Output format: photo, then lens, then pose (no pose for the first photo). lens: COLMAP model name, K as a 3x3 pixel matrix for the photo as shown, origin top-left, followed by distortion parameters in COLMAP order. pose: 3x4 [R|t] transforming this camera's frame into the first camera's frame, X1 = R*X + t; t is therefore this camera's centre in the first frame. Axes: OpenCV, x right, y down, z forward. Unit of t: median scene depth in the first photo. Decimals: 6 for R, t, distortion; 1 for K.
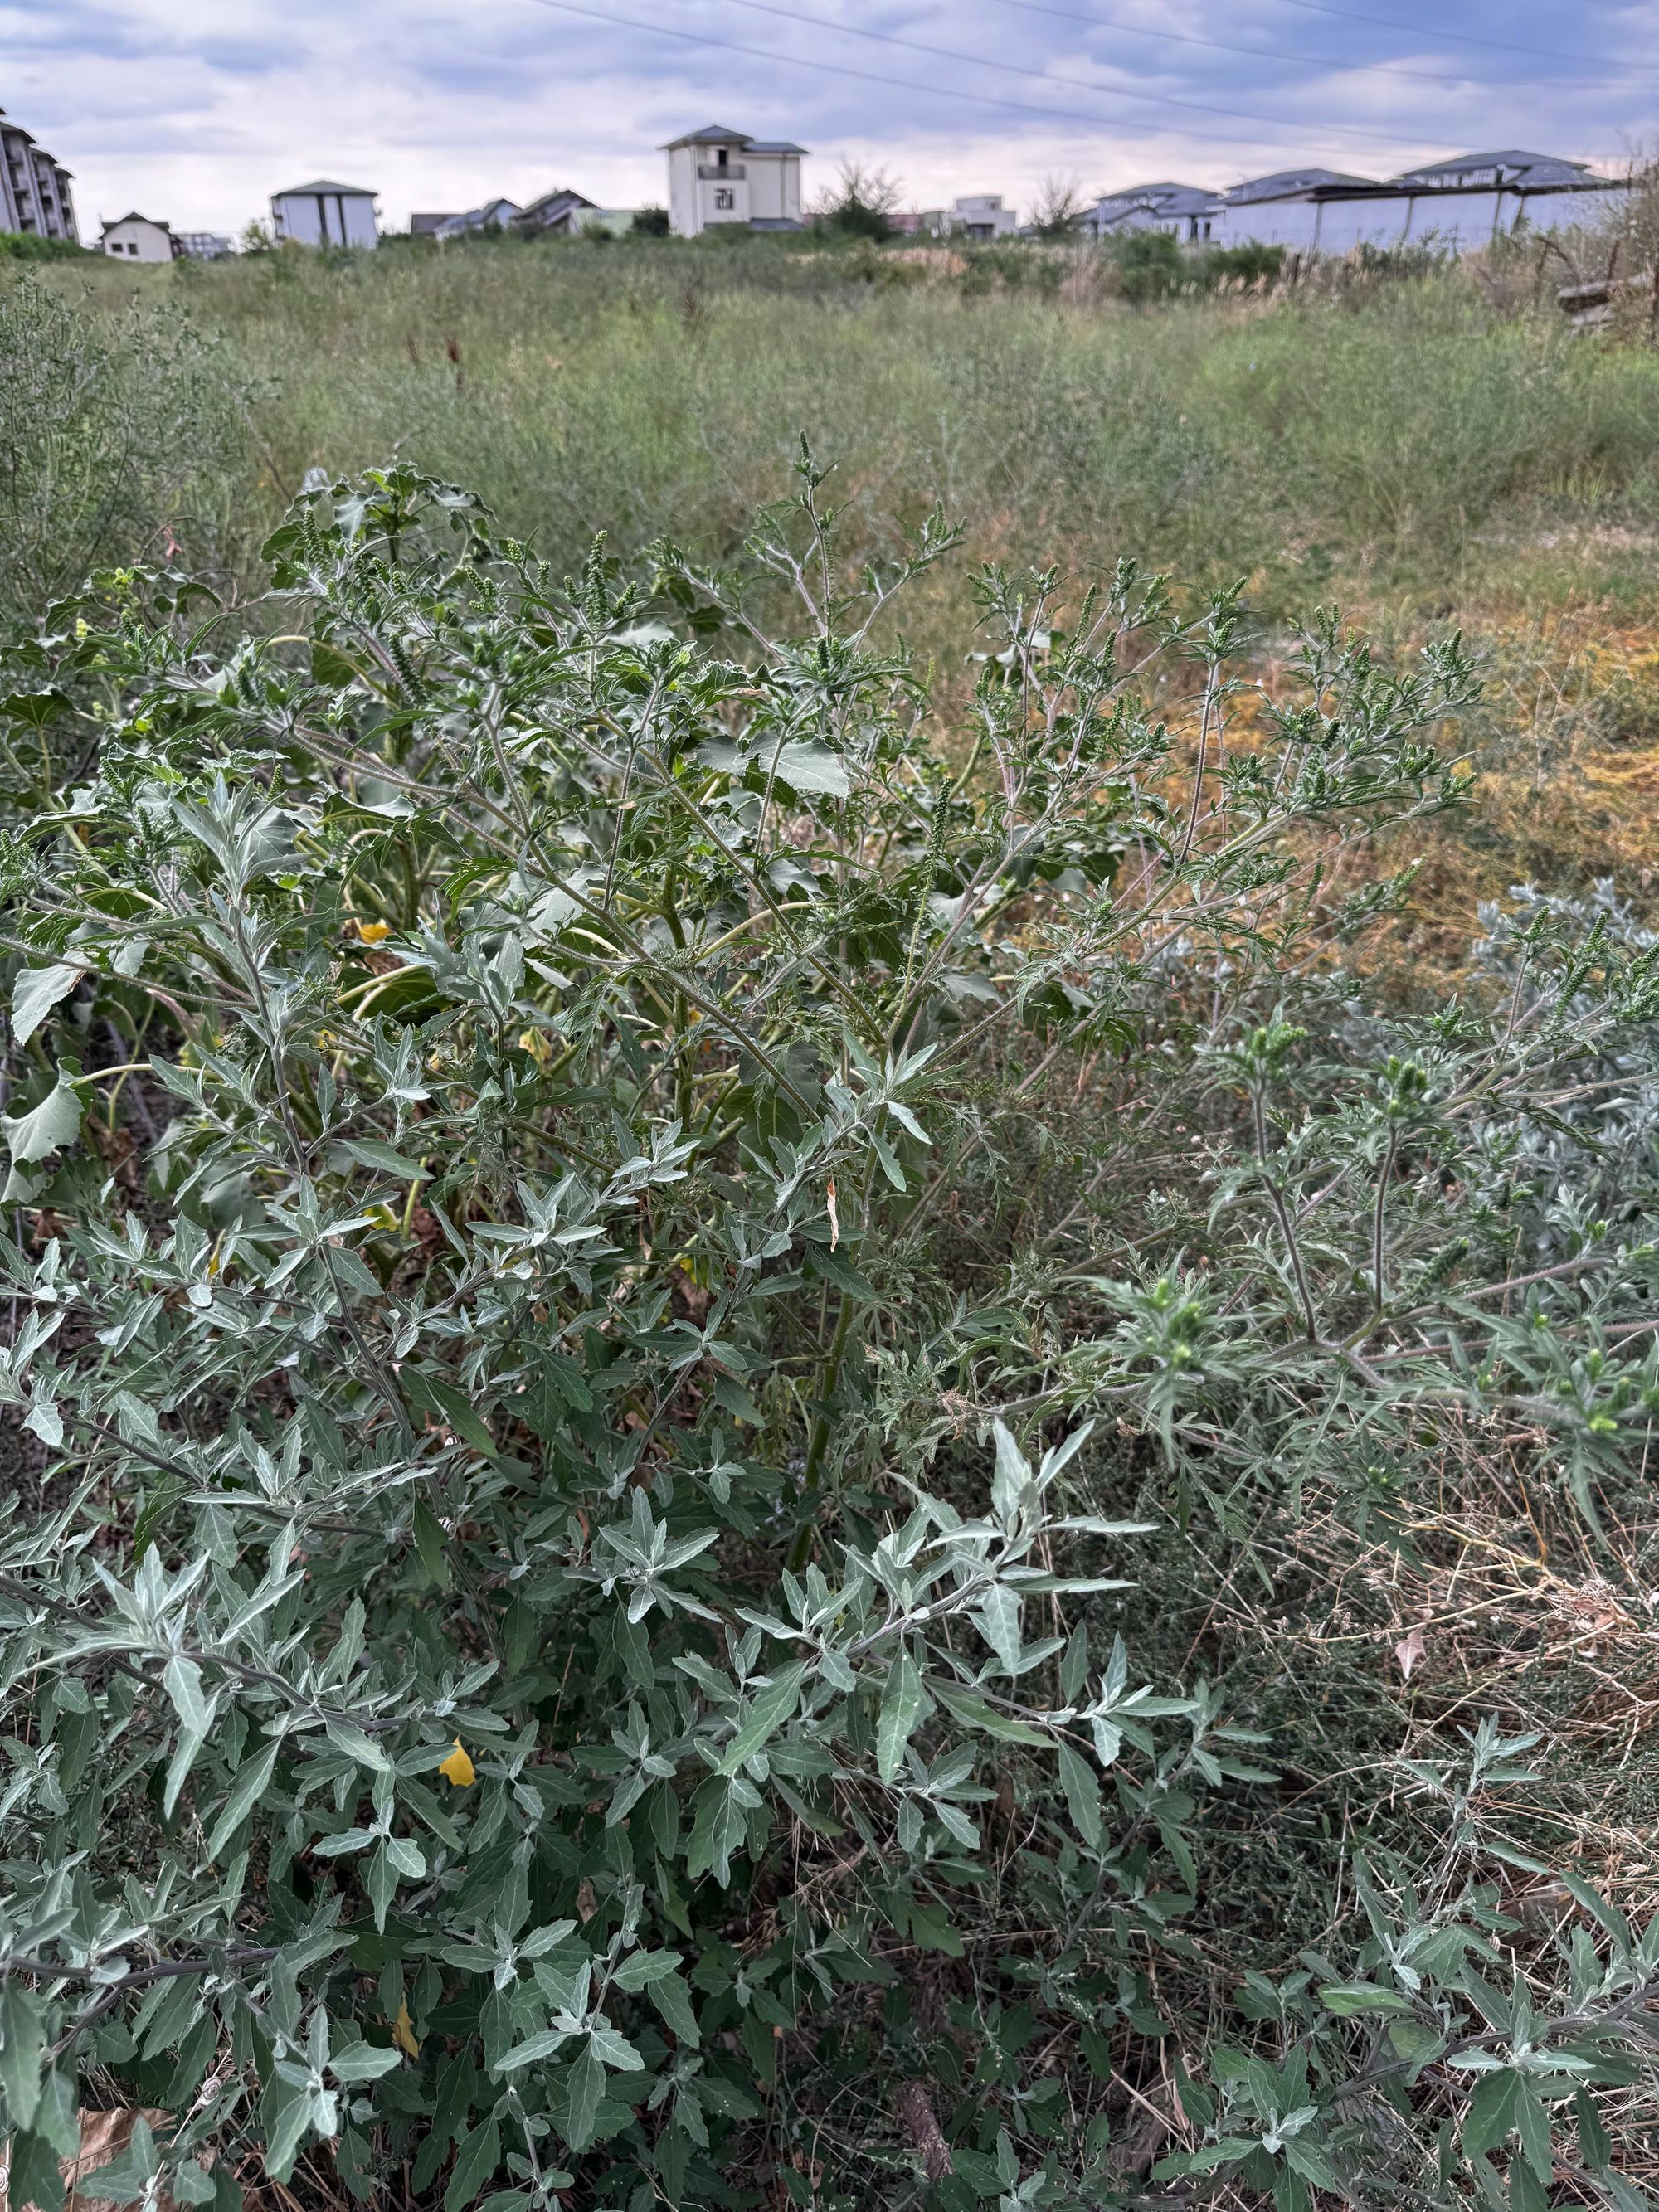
lens RADIAL K [[1571.2, 0, 821.9], [0, 1571.2, 1100.1], [0, 0, 1]] dist [-0.005997, 0.001593]
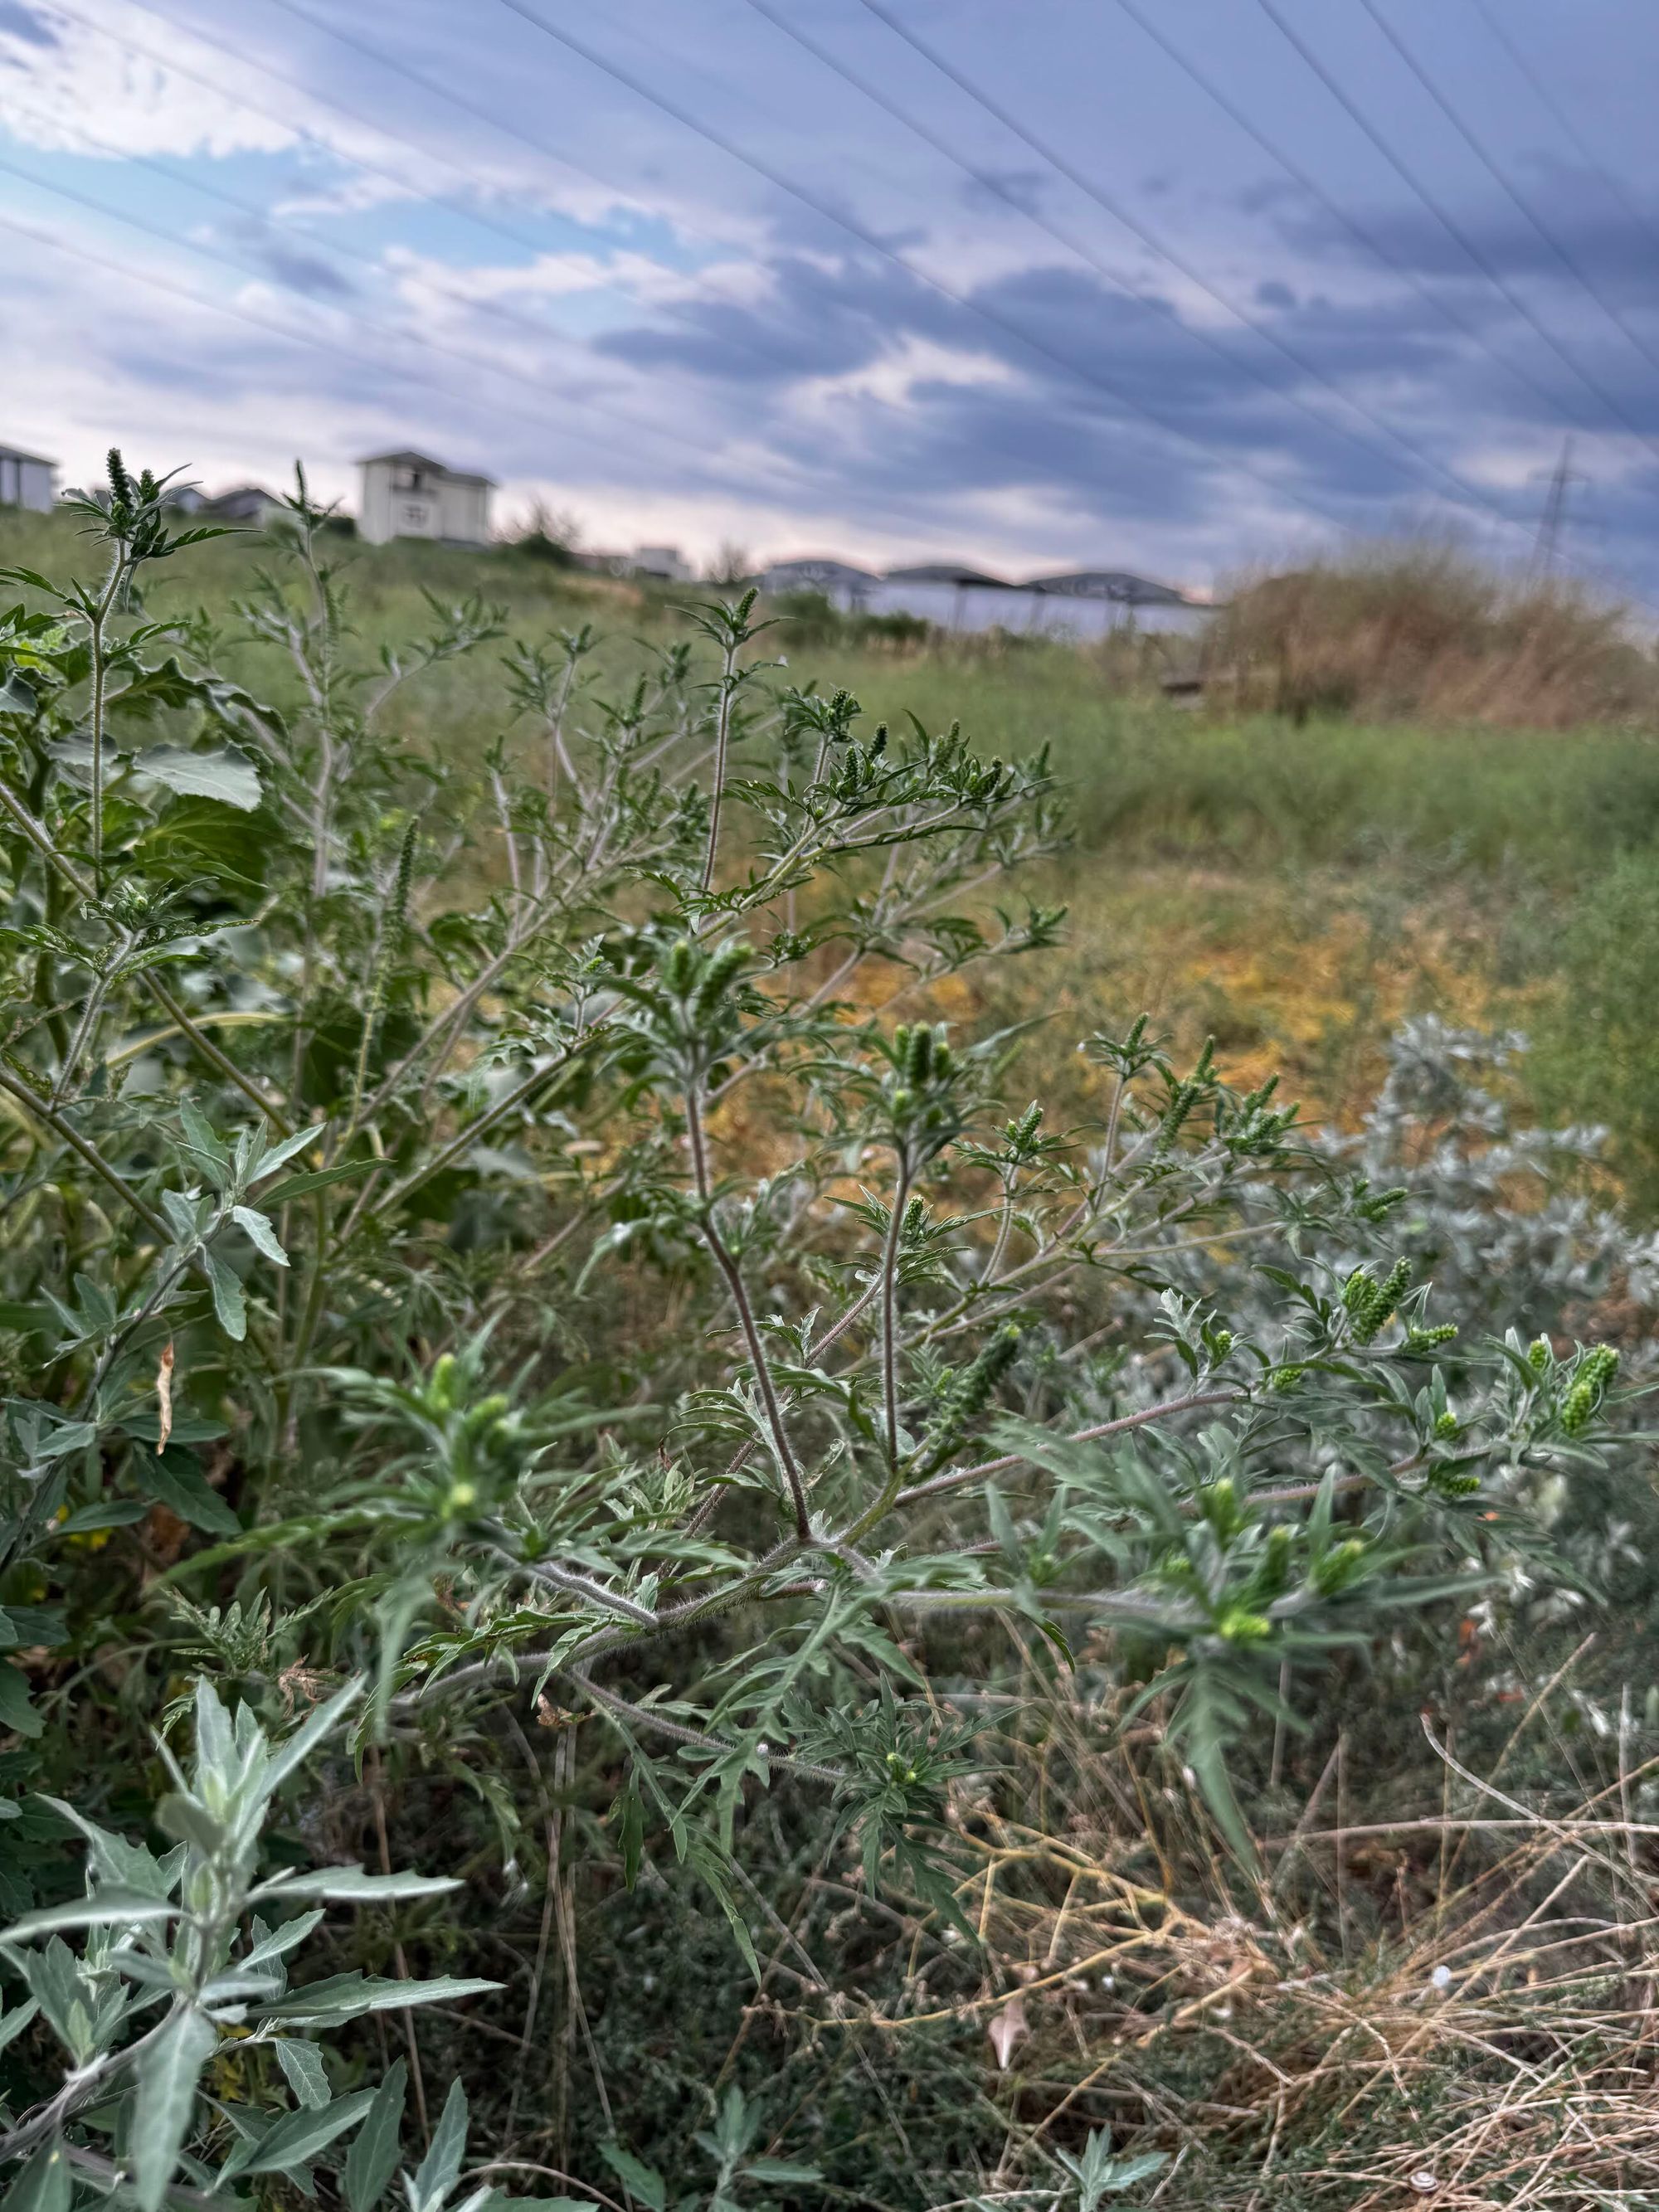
lens RADIAL K [[1571.2, 0, 821.9], [0, 1571.2, 1100.1], [0, 0, 1]] dist [-0.005997, 0.001593]
pose [[0.975880, 0.059363, 0.210083, 0.088795], [-0.018290, 0.981168, -0.192289, 0.050270], [-0.217541, 0.183809, 0.958588, 0.183417]]
